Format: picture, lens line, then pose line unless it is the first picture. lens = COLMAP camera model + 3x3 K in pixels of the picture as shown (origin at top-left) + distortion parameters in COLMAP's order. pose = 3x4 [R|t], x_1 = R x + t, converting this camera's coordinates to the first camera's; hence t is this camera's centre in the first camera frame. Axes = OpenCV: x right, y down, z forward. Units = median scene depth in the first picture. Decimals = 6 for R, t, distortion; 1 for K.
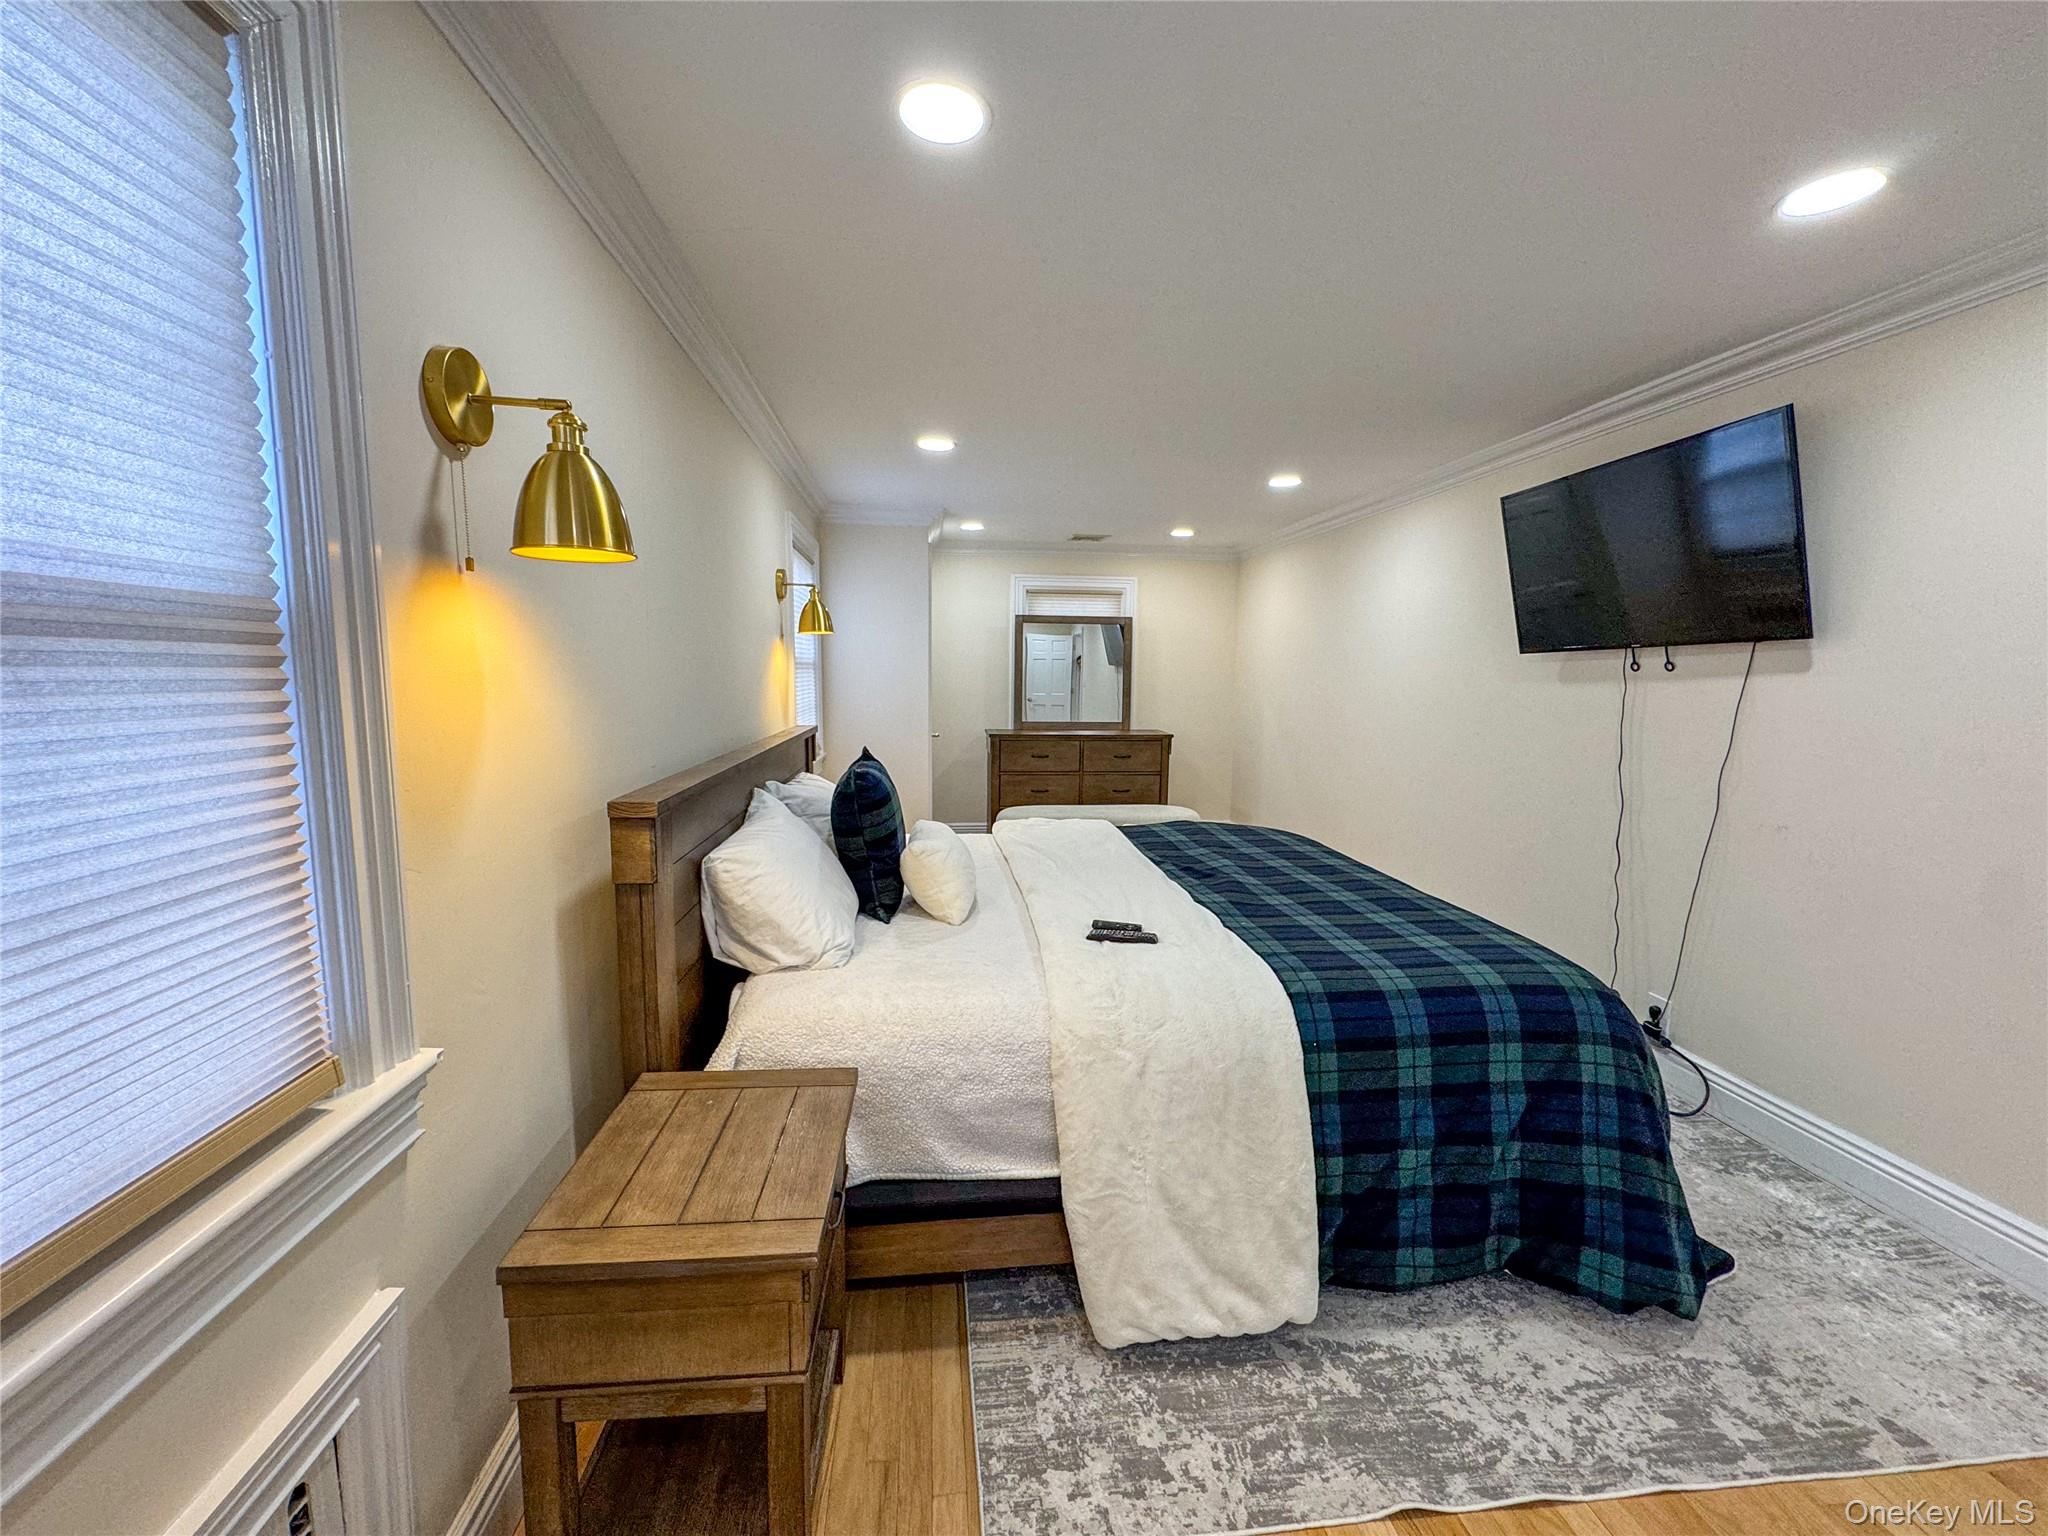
lens RADIAL K [[814.7, 0, 1022.2], [0, 814.7, 768.8], [0, 0, 1]] dist [-0.003582, -0.000048]
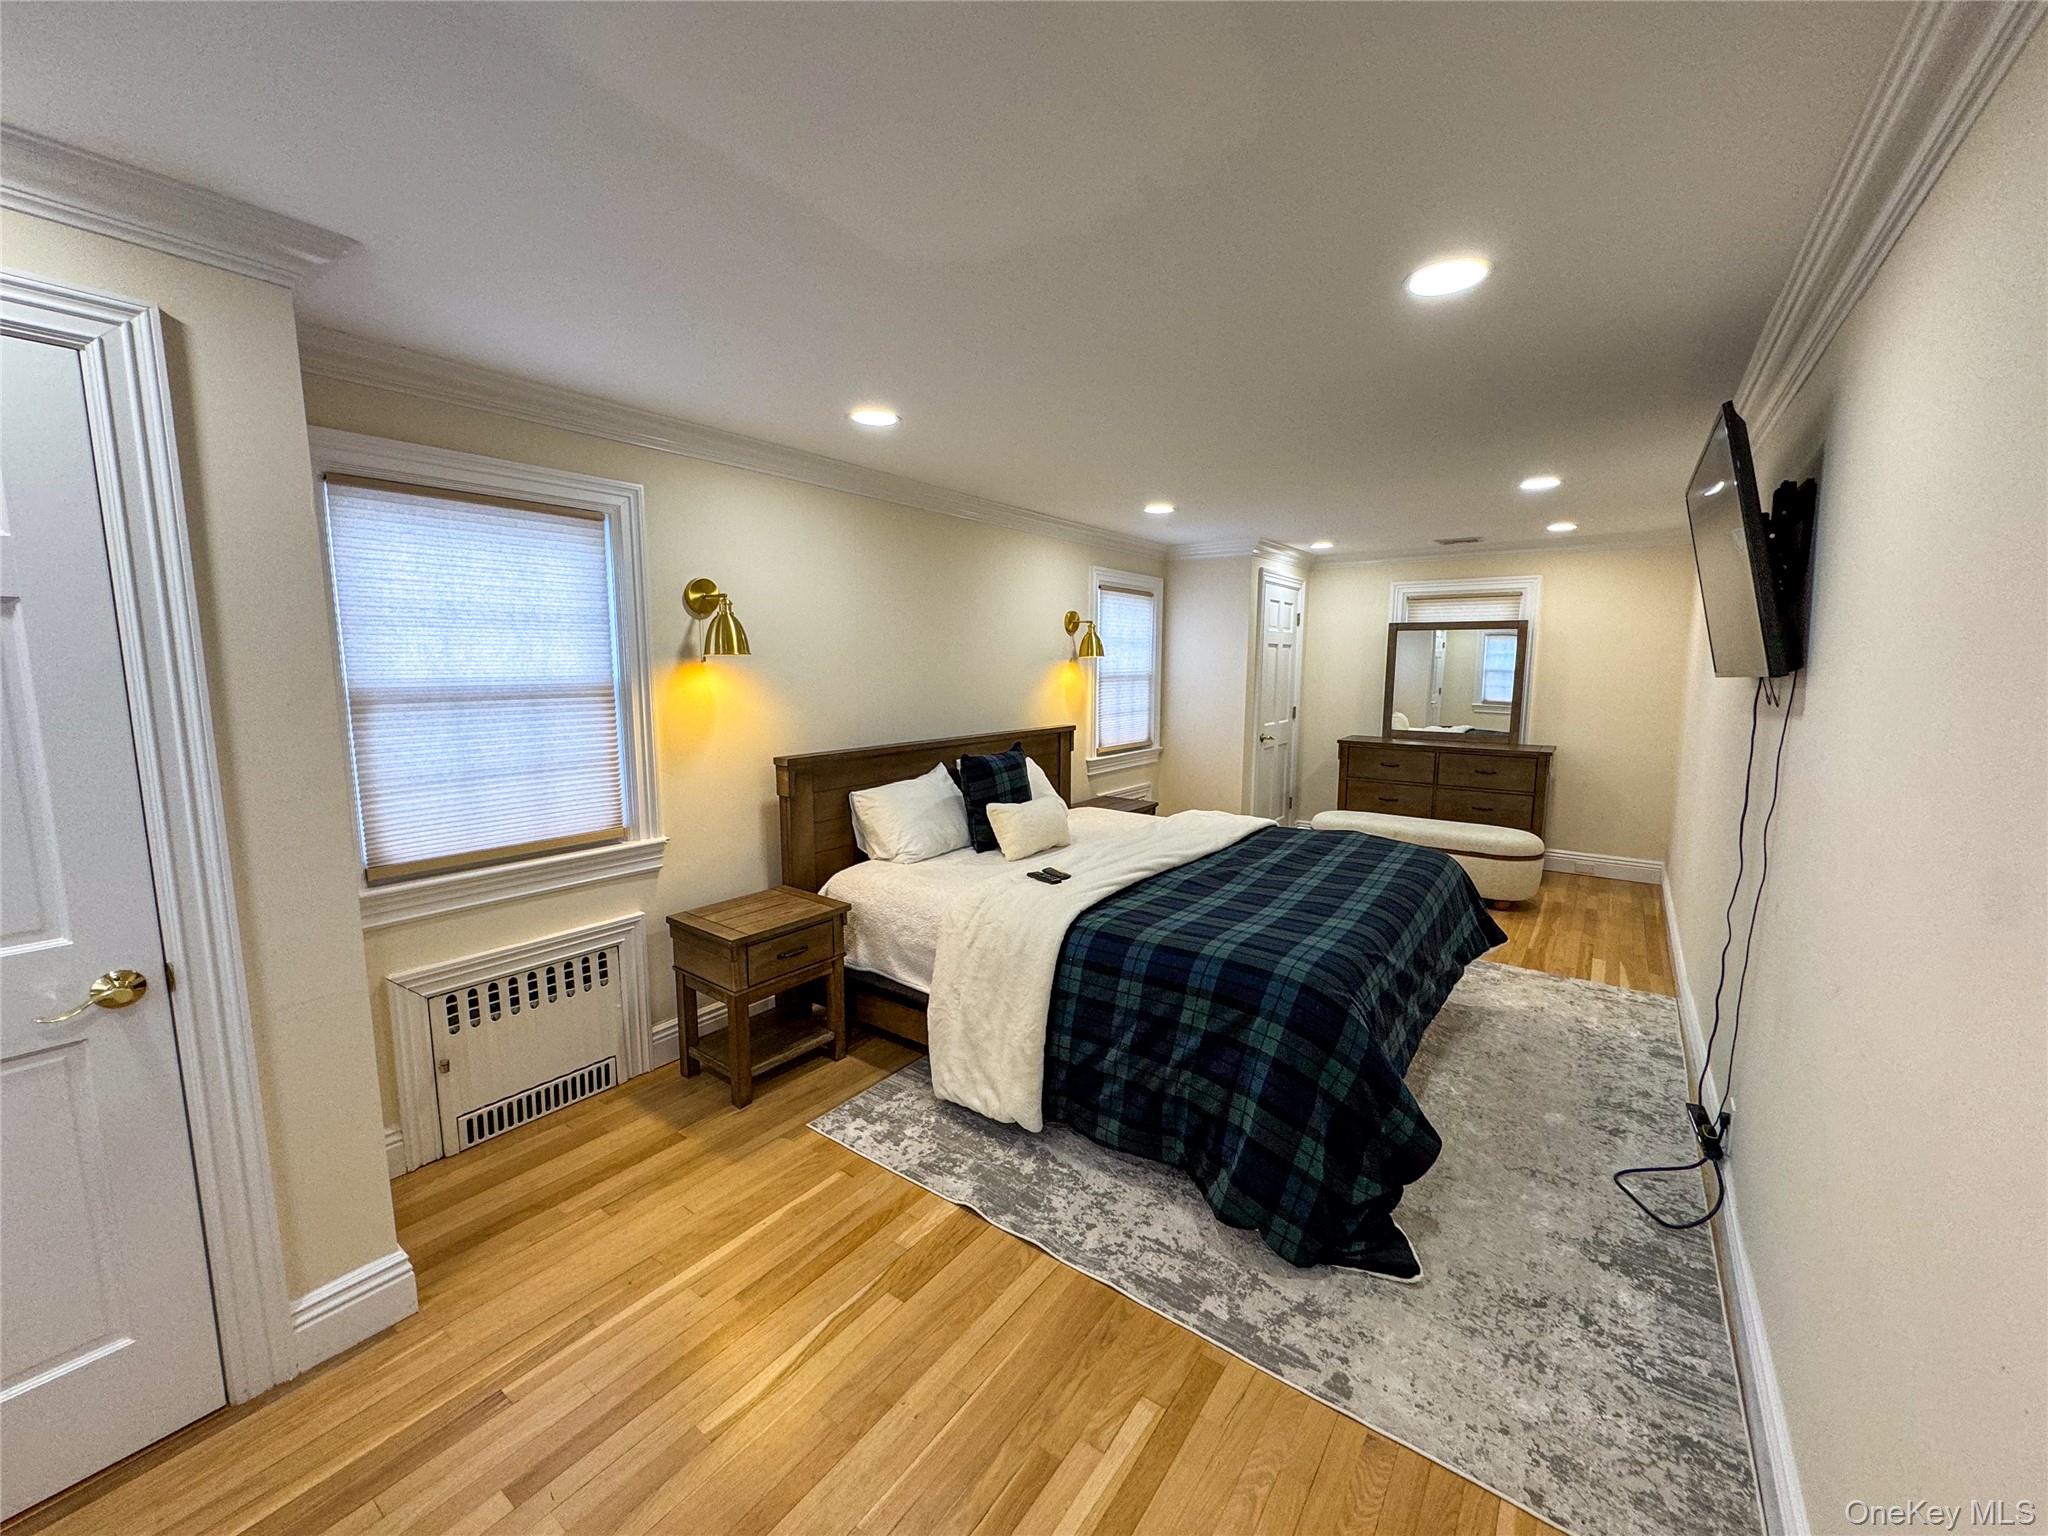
lens RADIAL K [[814.7, 0, 1022.2], [0, 814.7, 768.8], [0, 0, 1]] dist [-0.003582, -0.000048]
pose [[0.736497, 0.081265, -0.671541, 1.275582], [-0.074629, 0.996459, 0.038737, -0.055756], [0.672311, 0.021587, 0.739954, -0.157608]]
